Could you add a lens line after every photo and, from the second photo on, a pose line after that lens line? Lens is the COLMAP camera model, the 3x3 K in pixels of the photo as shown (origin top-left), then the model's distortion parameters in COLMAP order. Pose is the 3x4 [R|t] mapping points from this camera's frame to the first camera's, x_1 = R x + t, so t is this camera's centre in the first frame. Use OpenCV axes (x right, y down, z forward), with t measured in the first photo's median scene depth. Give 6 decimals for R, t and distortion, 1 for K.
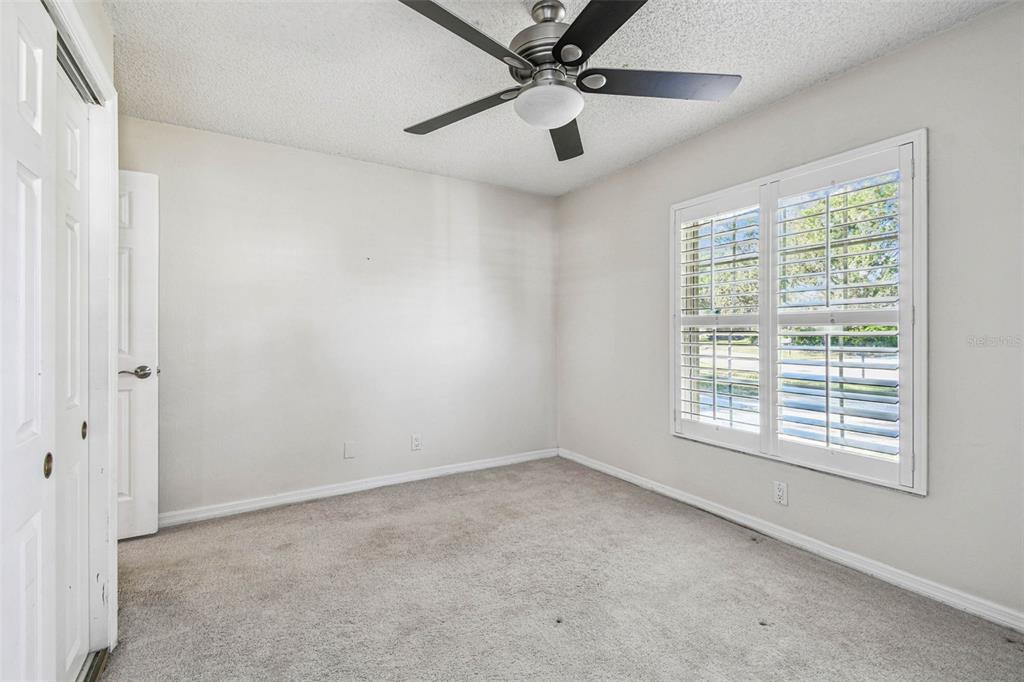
lens RADIAL K [[450.6, 0, 509.1], [0, 450.6, 338.5], [0, 0, 1]] dist [0.028509, -0.024595]
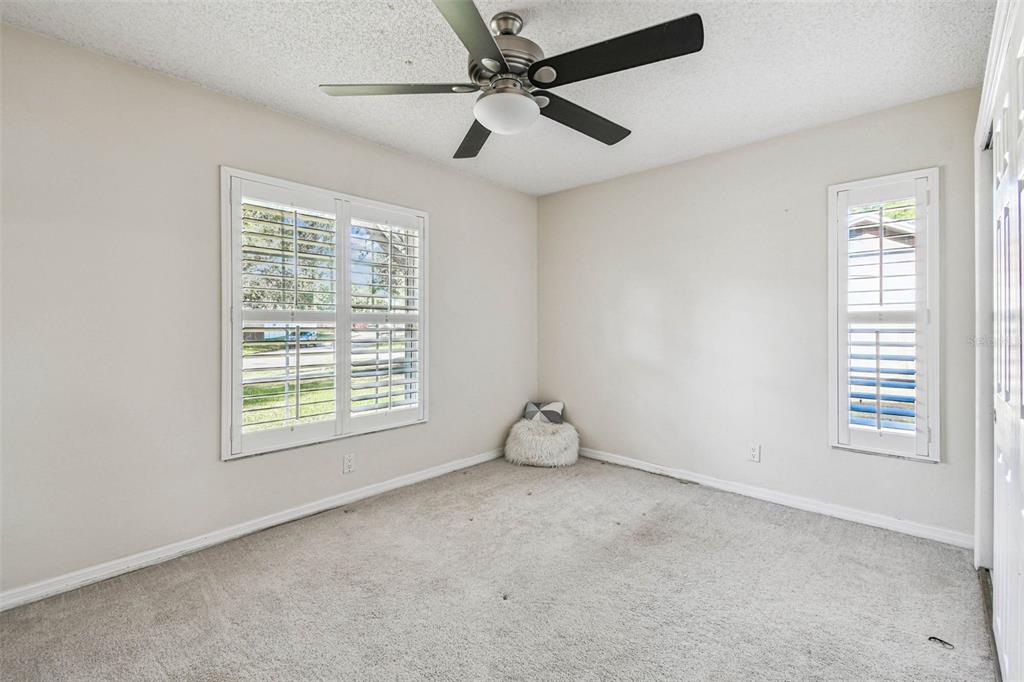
lens RADIAL K [[450.6, 0, 509.1], [0, 450.6, 338.5], [0, 0, 1]] dist [0.028509, -0.024595]
pose [[-0.295454, -0.013365, 0.955263, -0.637517], [0.023124, 0.999509, 0.021136, -0.002711], [-0.955077, 0.028335, -0.295000, 0.911977]]
